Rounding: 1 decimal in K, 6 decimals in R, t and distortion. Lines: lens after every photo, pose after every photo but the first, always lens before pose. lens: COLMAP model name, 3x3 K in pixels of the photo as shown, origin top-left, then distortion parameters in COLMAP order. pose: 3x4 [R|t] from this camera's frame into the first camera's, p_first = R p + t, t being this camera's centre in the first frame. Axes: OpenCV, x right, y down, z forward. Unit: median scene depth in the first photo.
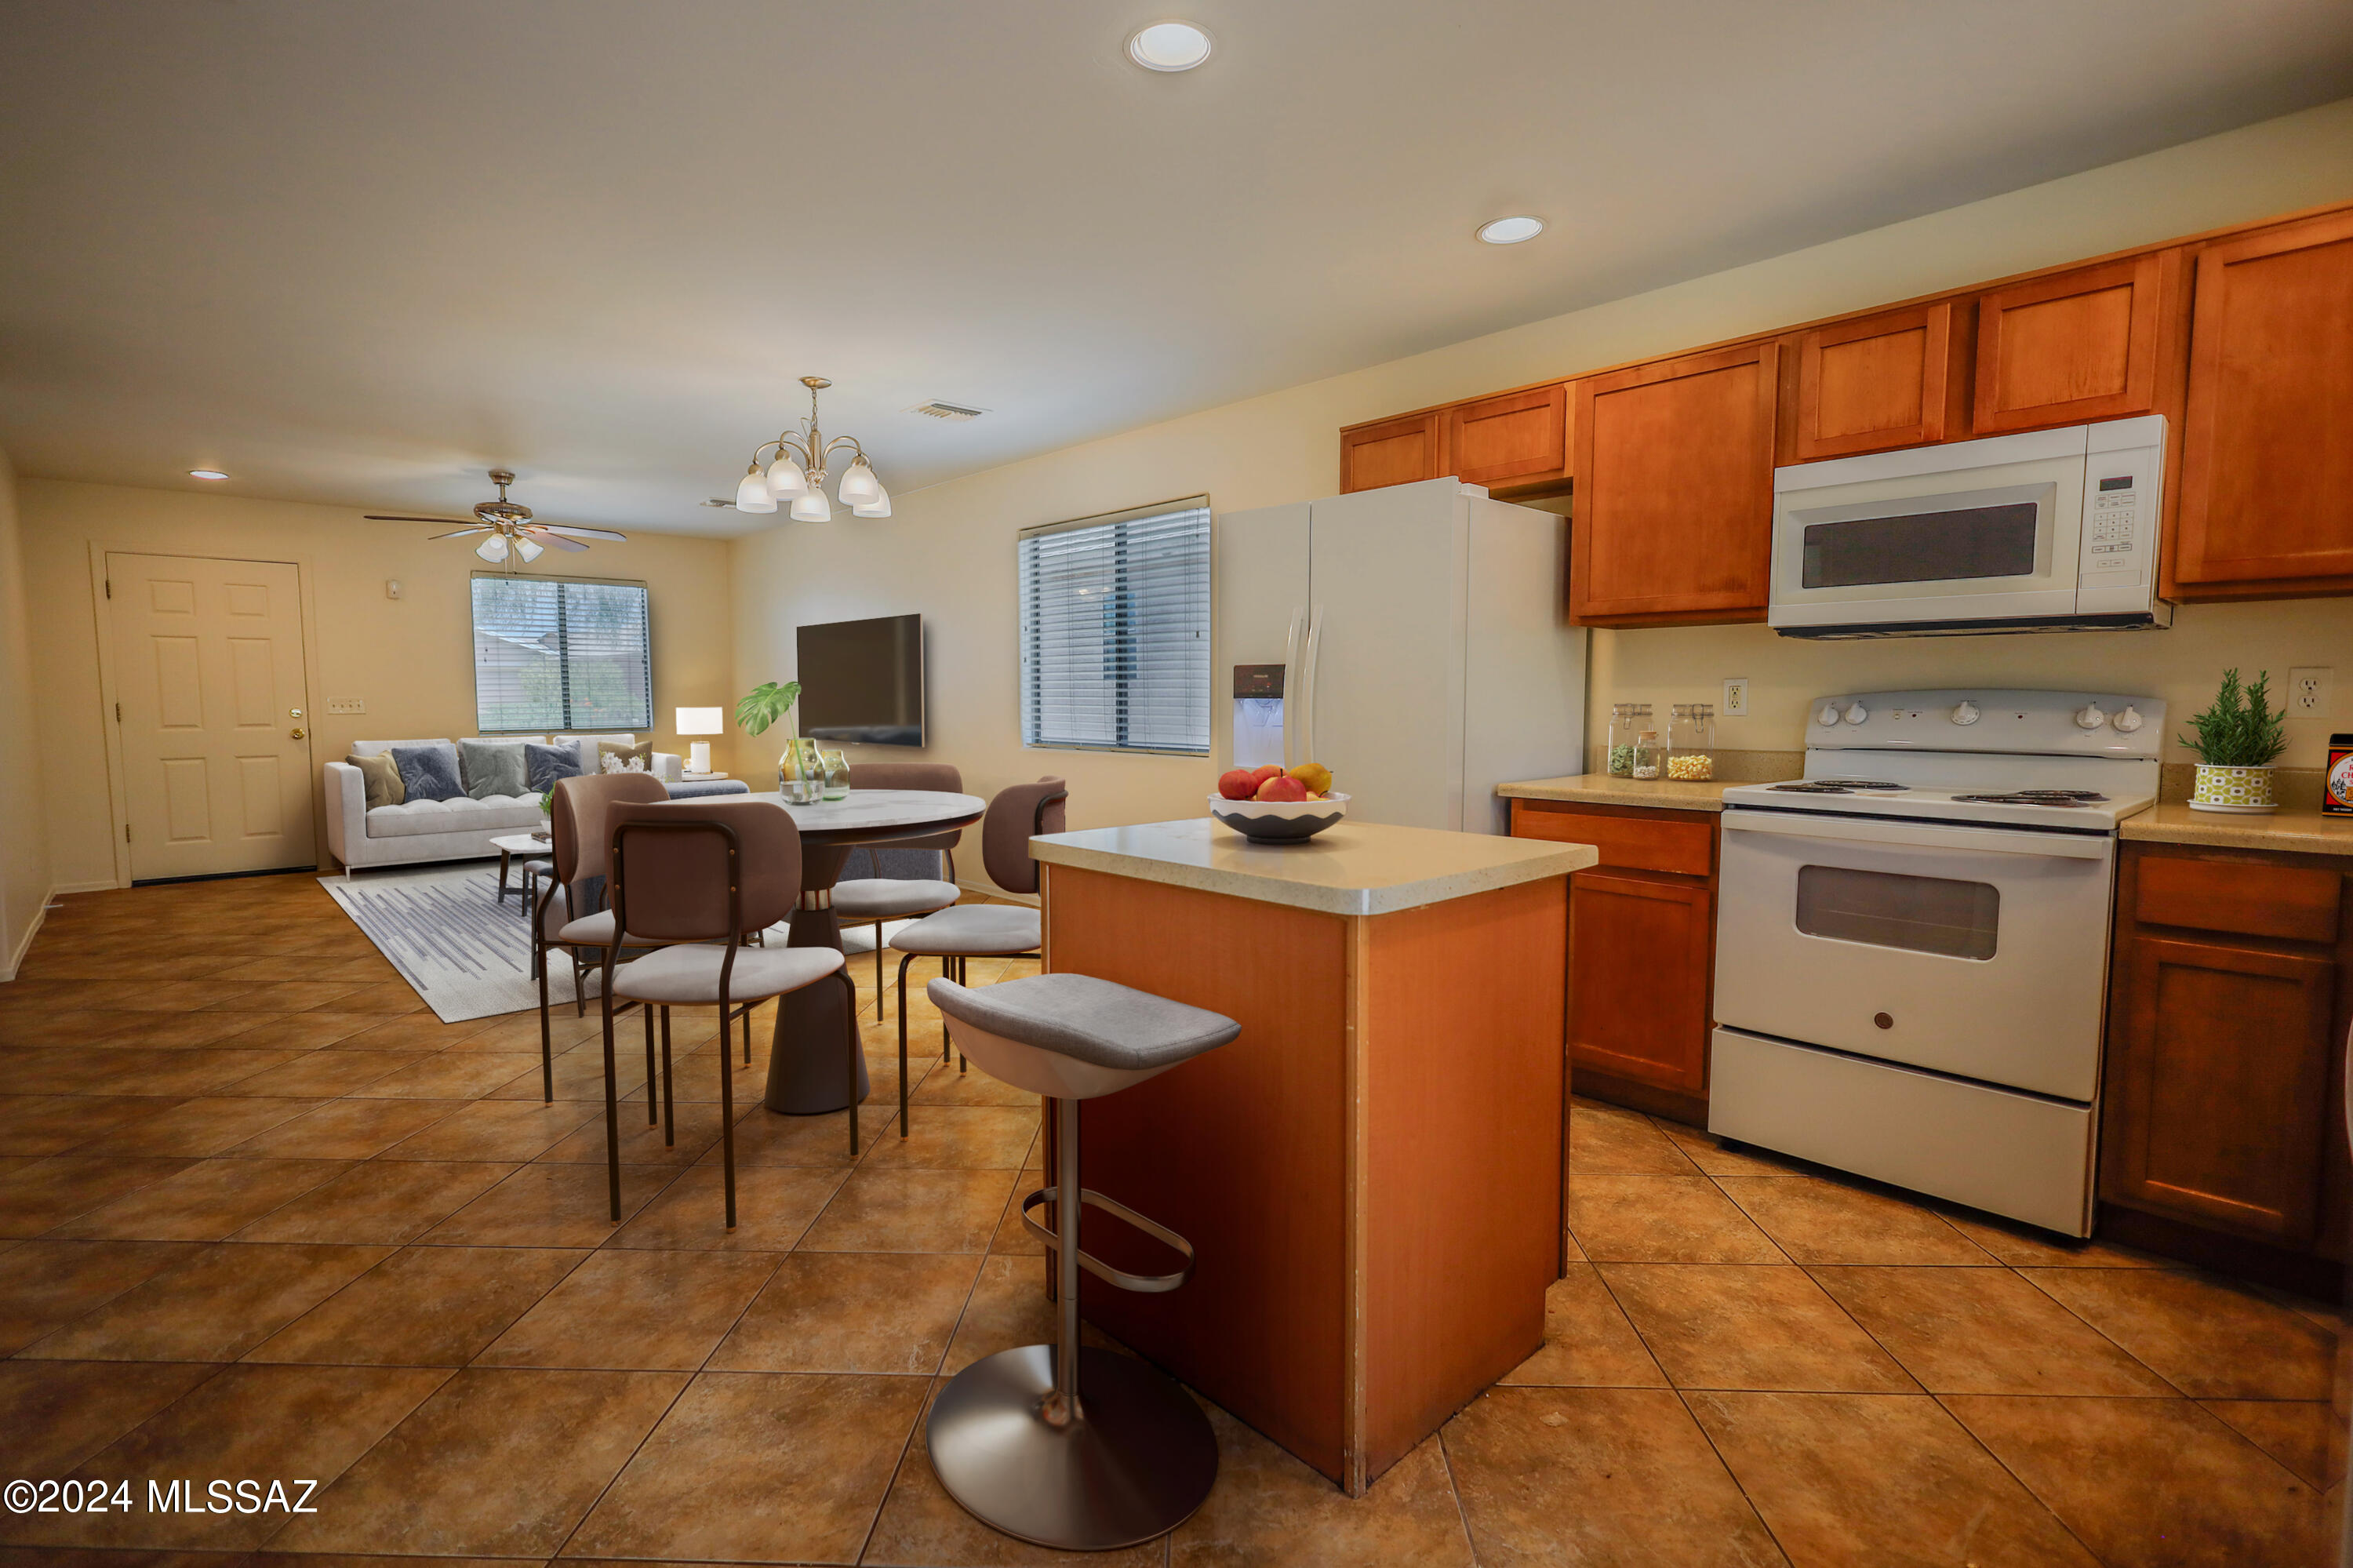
lens RADIAL K [[1104.7, 0, 1187.6], [0, 1104.7, 790.9], [0, 0, 1]] dist [-0.000473, 0.002025]
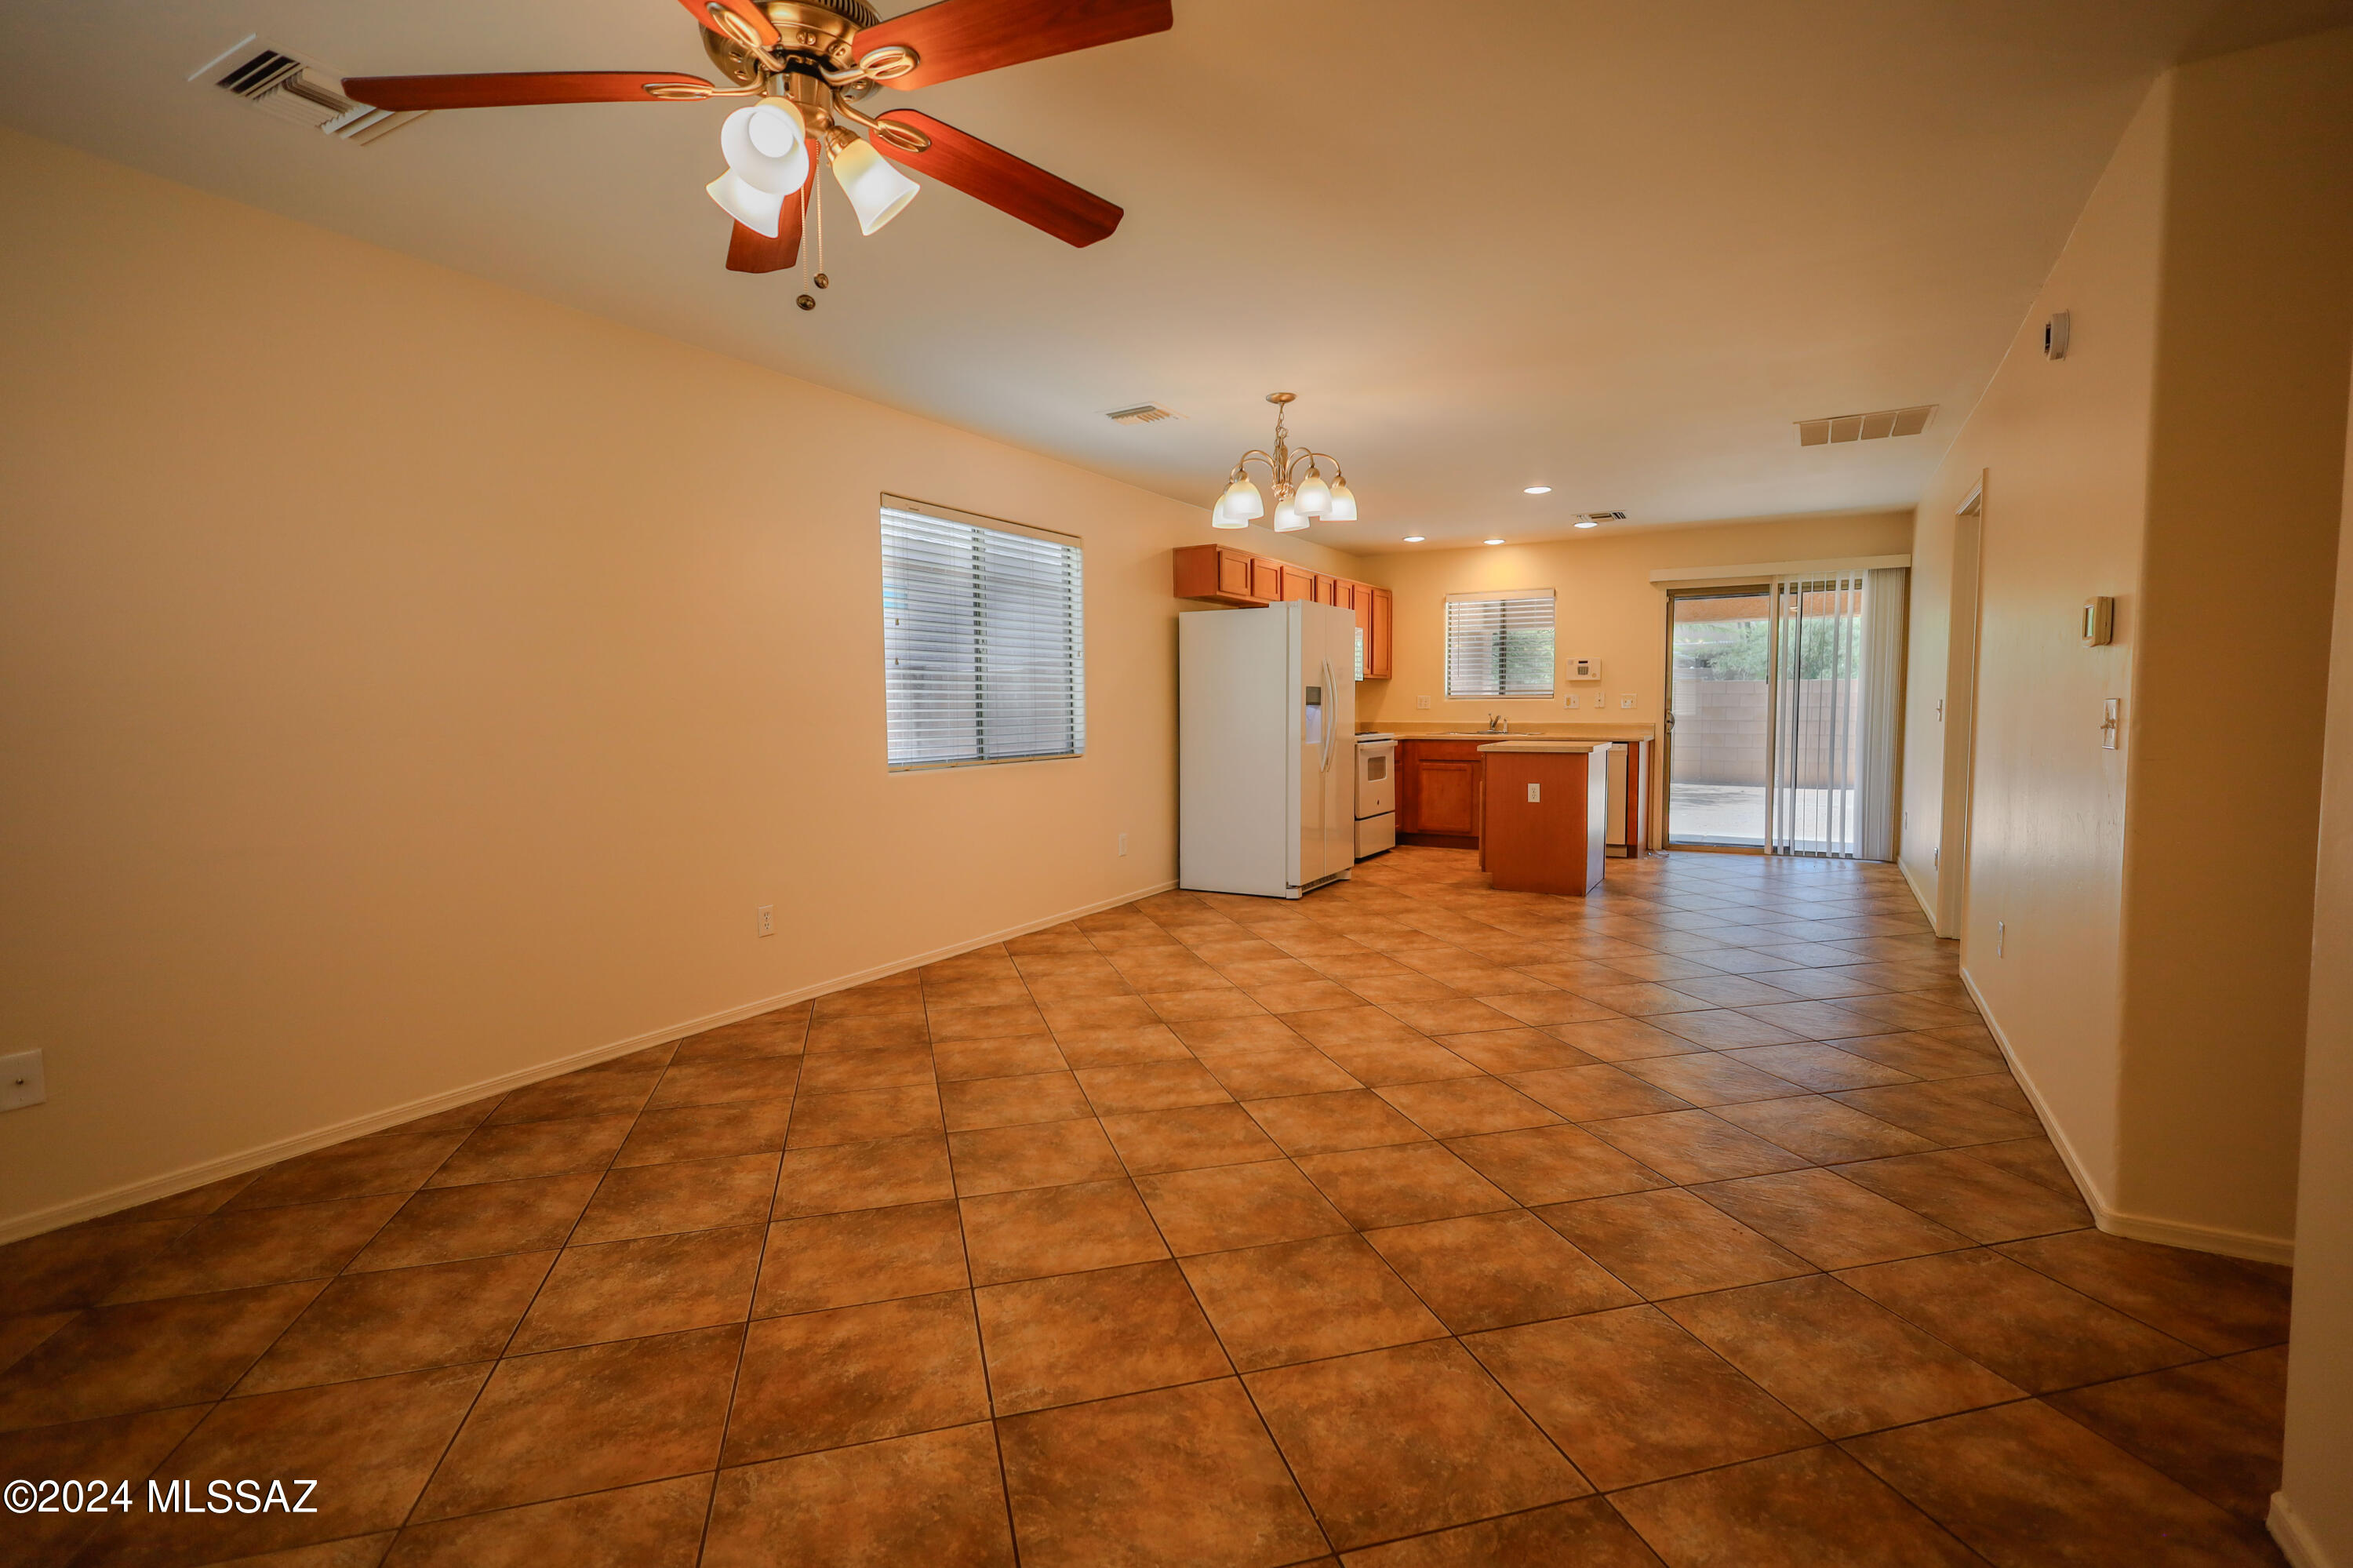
lens RADIAL K [[1104.7, 0, 1194.5], [0, 1104.7, 778.2], [0, 0, 1]] dist [-0.000473, 0.002025]
pose [[-0.316145, -0.058848, 0.946884, -1.992041], [0.090145, 0.991695, 0.091731, -0.187169], [-0.944418, 0.114357, -0.308215, 2.209074]]
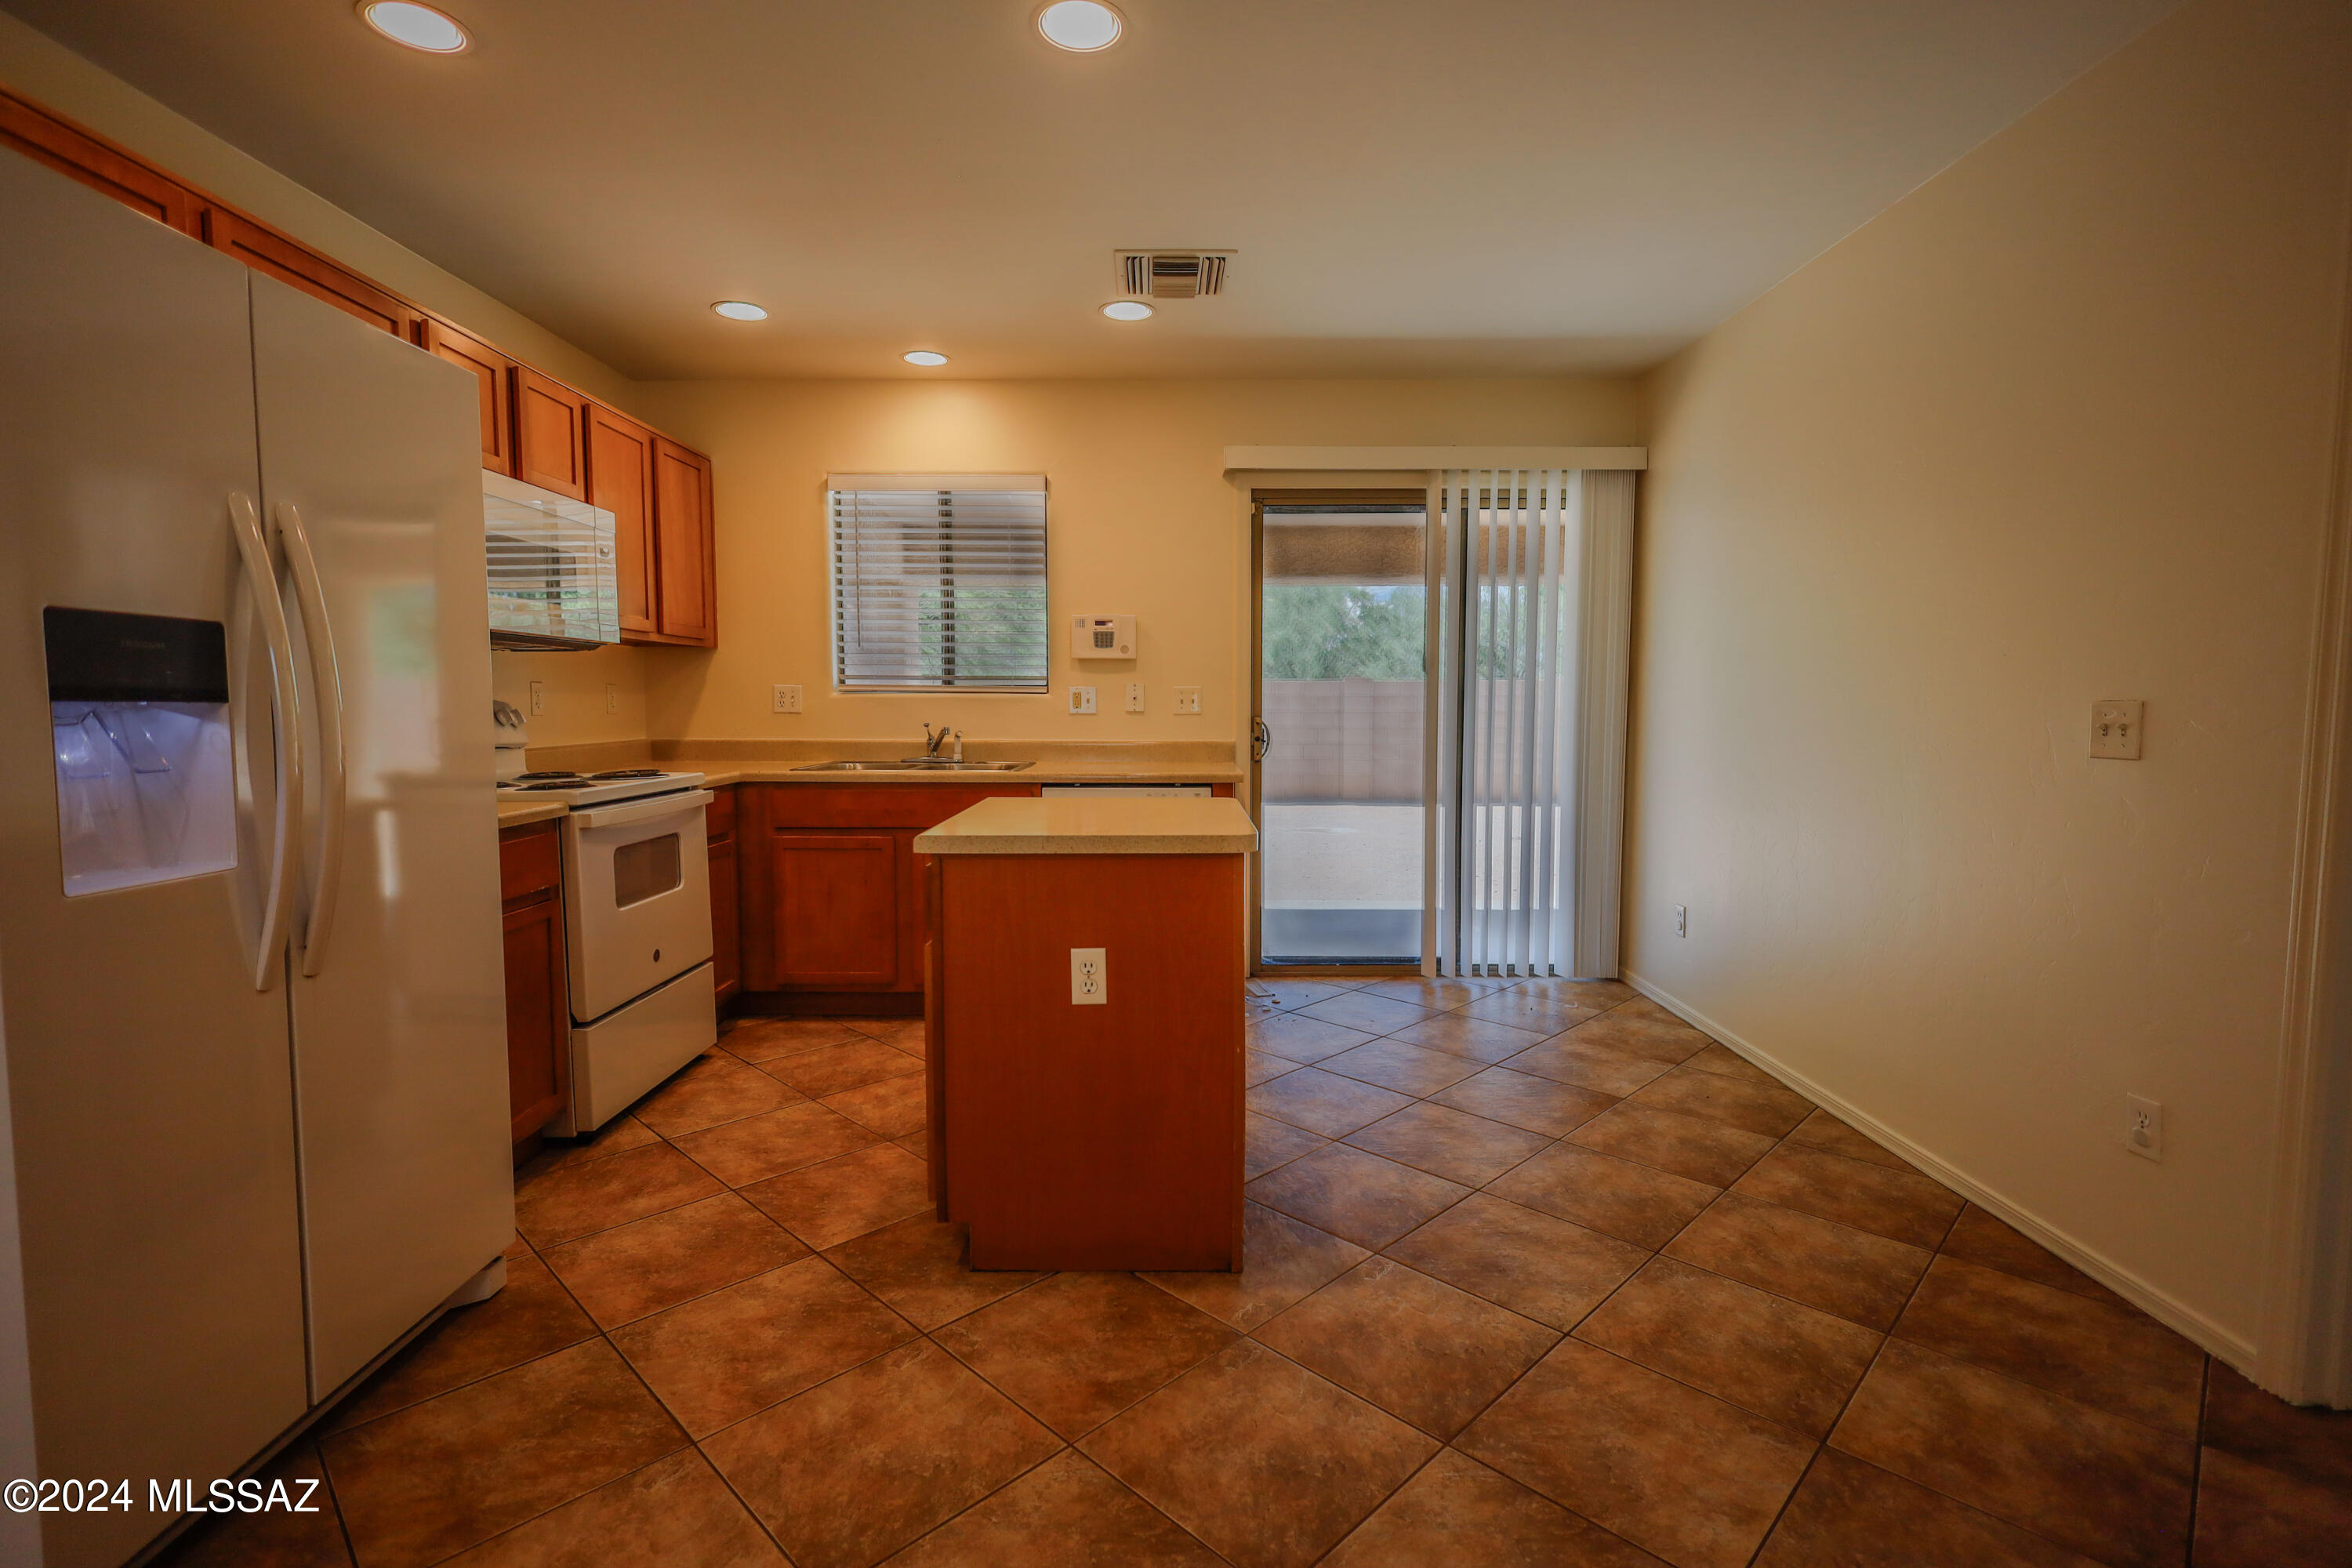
lens RADIAL K [[1104.1, 0, 1162.6], [0, 1104.1, 779.2], [0, 0, 1]] dist [-0.000473, 0.002025]
pose [[-0.726382, -0.044940, 0.685820, -0.584862], [0.061791, 0.989549, 0.130288, -0.109467], [-0.684508, 0.137016, -0.716014, 1.321497]]
